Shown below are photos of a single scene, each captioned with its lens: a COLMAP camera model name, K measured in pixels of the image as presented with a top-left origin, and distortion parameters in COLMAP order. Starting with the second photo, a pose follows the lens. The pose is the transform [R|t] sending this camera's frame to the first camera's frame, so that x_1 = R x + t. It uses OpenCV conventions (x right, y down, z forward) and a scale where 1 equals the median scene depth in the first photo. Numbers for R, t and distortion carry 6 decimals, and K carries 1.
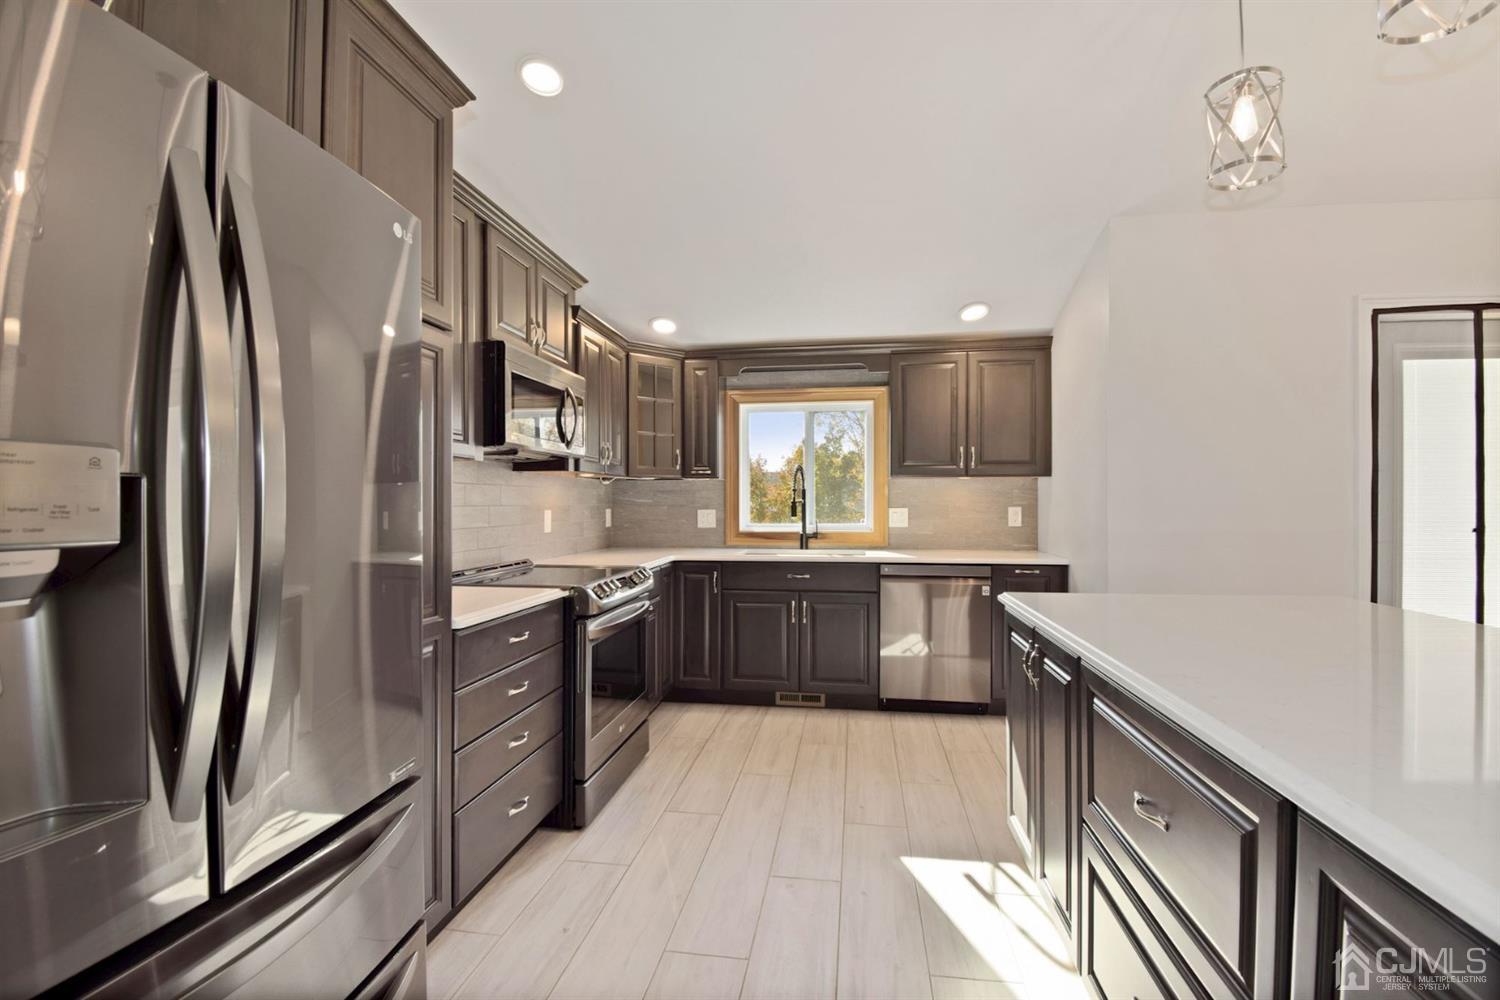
lens RADIAL K [[648.9, 0, 750.0], [0, 648.9, 500.0], [0, 0, 1]] dist [-0.002422, -0.000674]
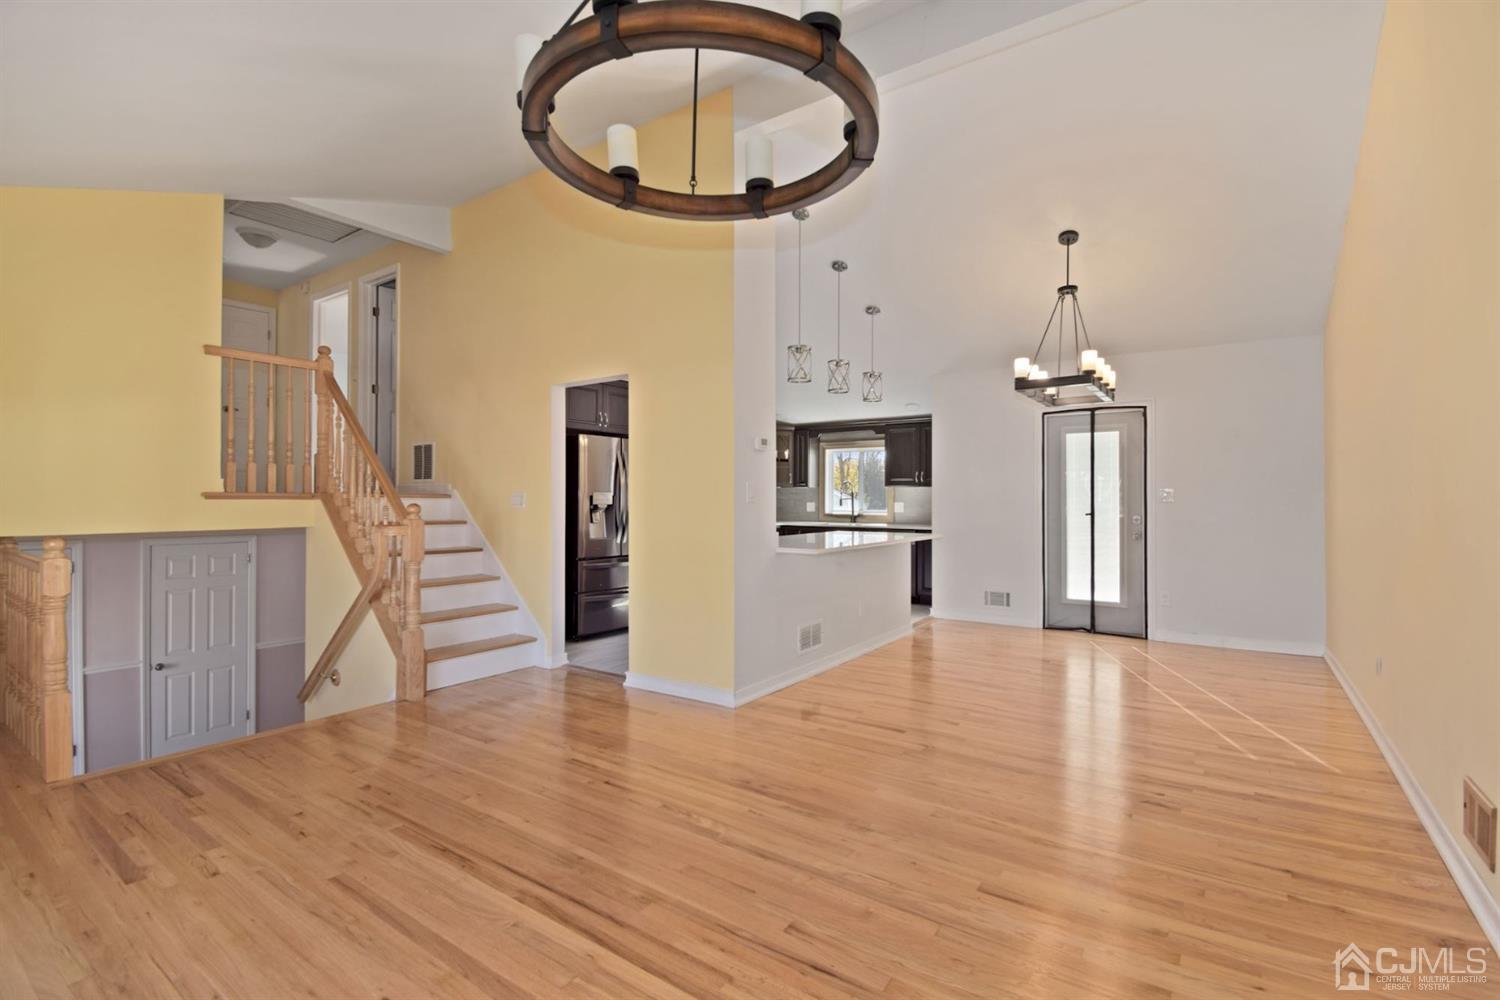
lens RADIAL K [[658.6, 0, 761.1], [0, 658.6, 496.7], [0, 0, 1]] dist [0.001868, -0.000322]
pose [[0.895154, 0.004224, -0.445736, 0.760544], [-0.002076, 0.999984, 0.005308, -0.013861], [0.445751, -0.003826, 0.895149, -0.968416]]
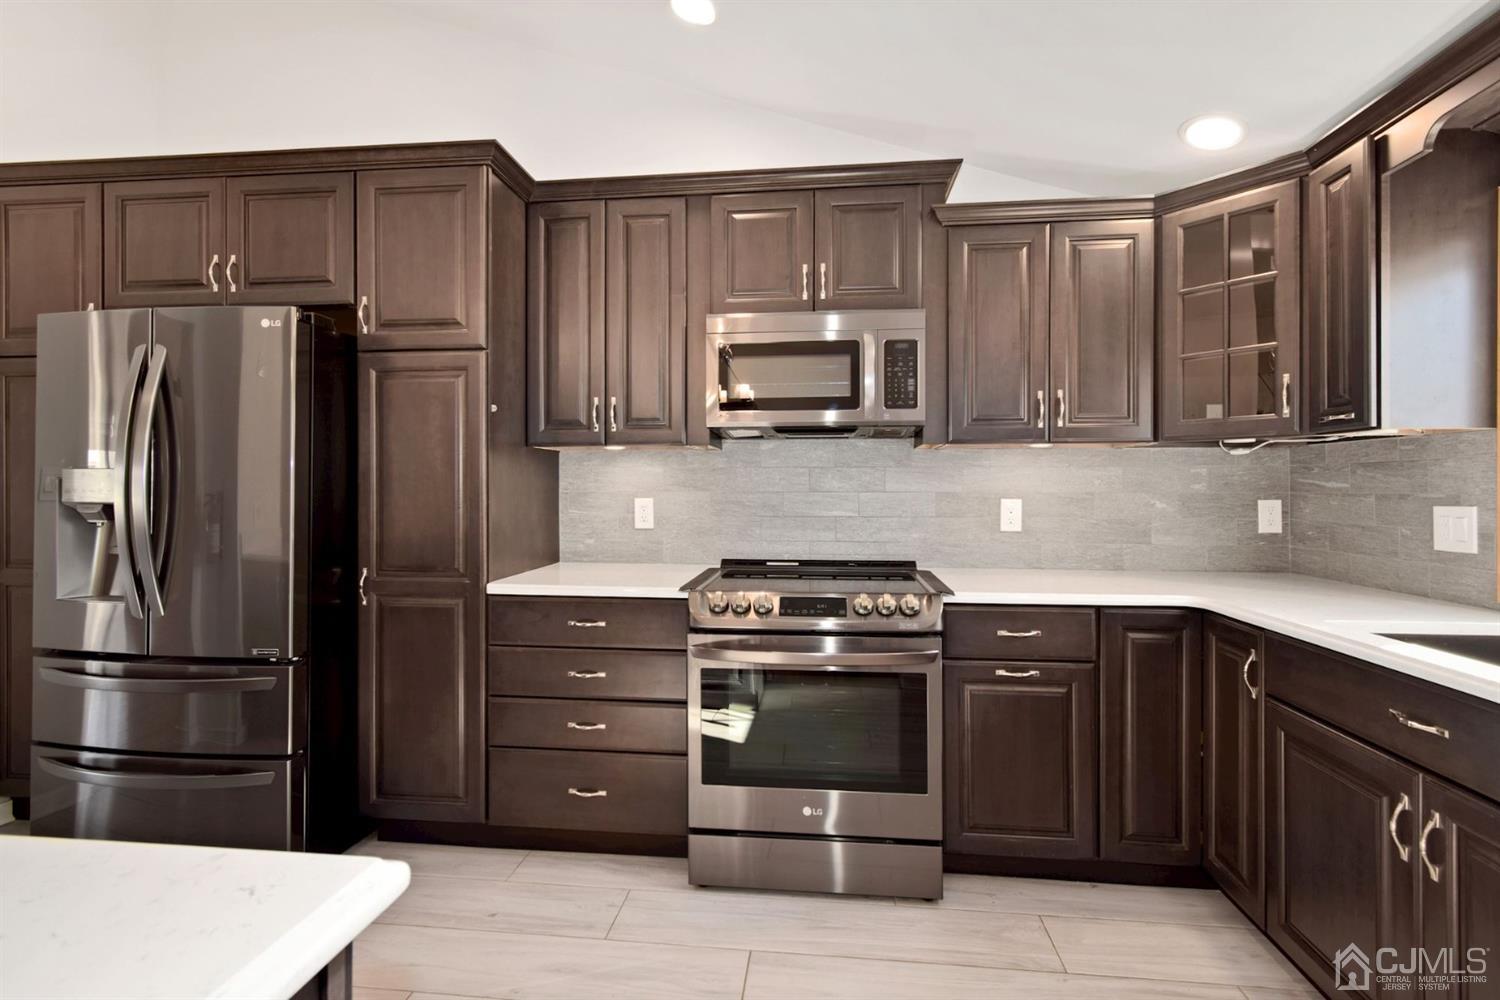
lens RADIAL K [[687.6, 0, 752.6], [0, 687.6, 484.9], [0, 0, 1]] dist [-0.000016, -0.000397]
pose [[0.055781, 0.001537, -0.998442, 0.353790], [0.004869, 0.999987, 0.001811, -0.001722], [0.998431, -0.004963, 0.055773, 0.592626]]
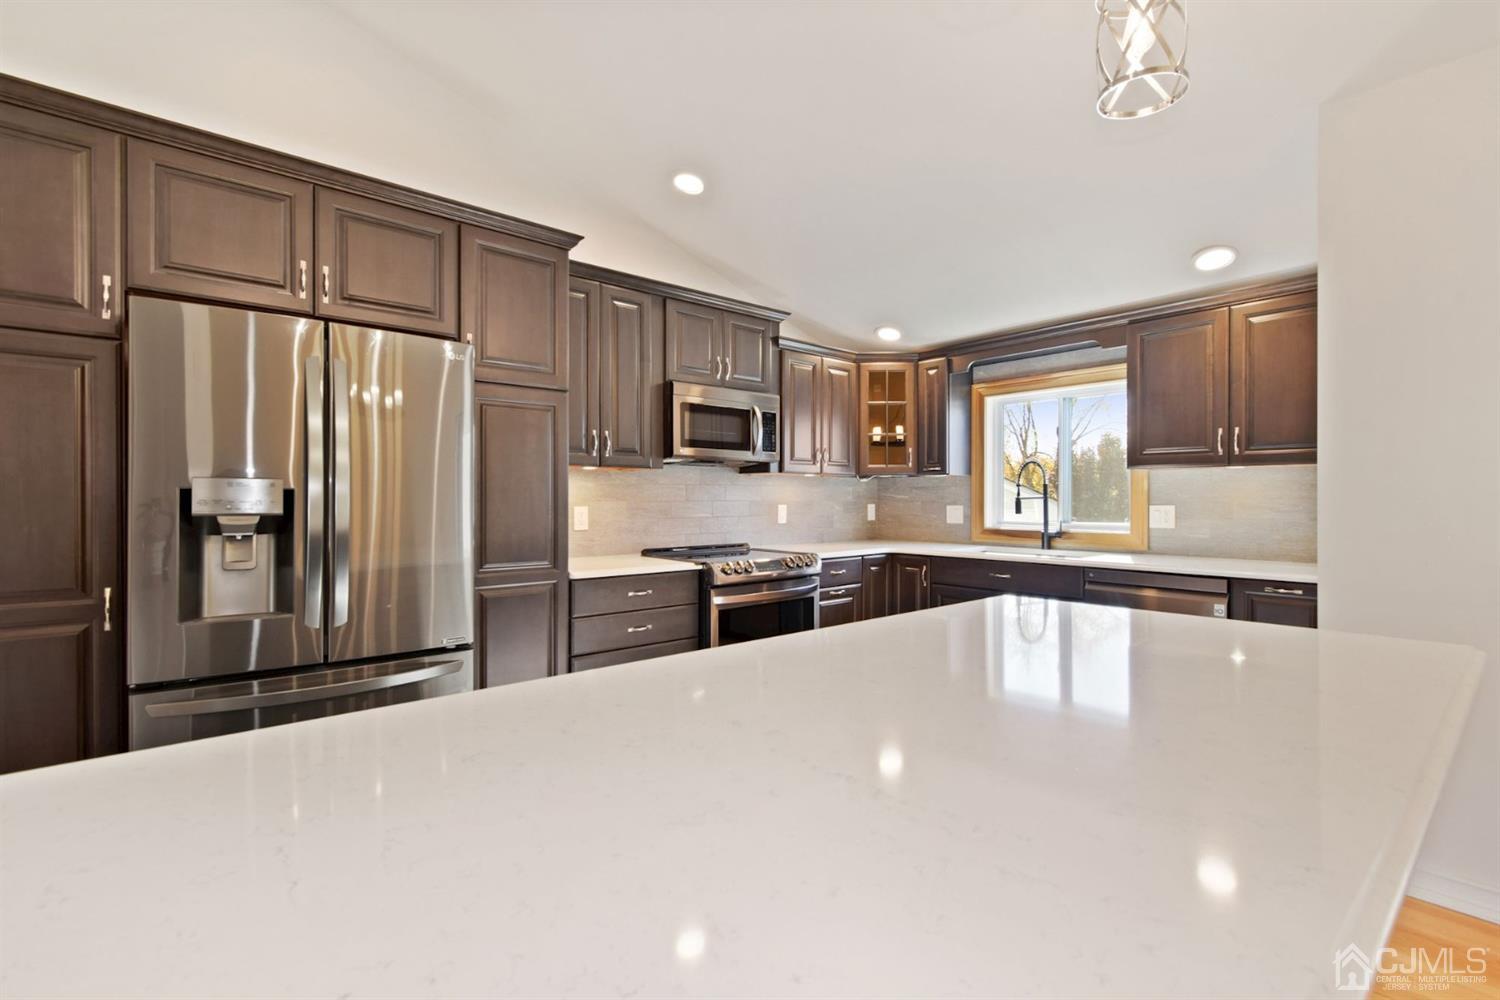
lens RADIAL K [[658.6, 0, 761.1], [0, 658.6, 496.7], [0, 0, 1]] dist [0.001868, -0.000322]
pose [[0.772213, -0.000569, -0.635364, 0.377325], [0.001618, 0.999998, 0.001071, -0.000425], [0.635362, -0.001856, 0.772212, 0.023907]]
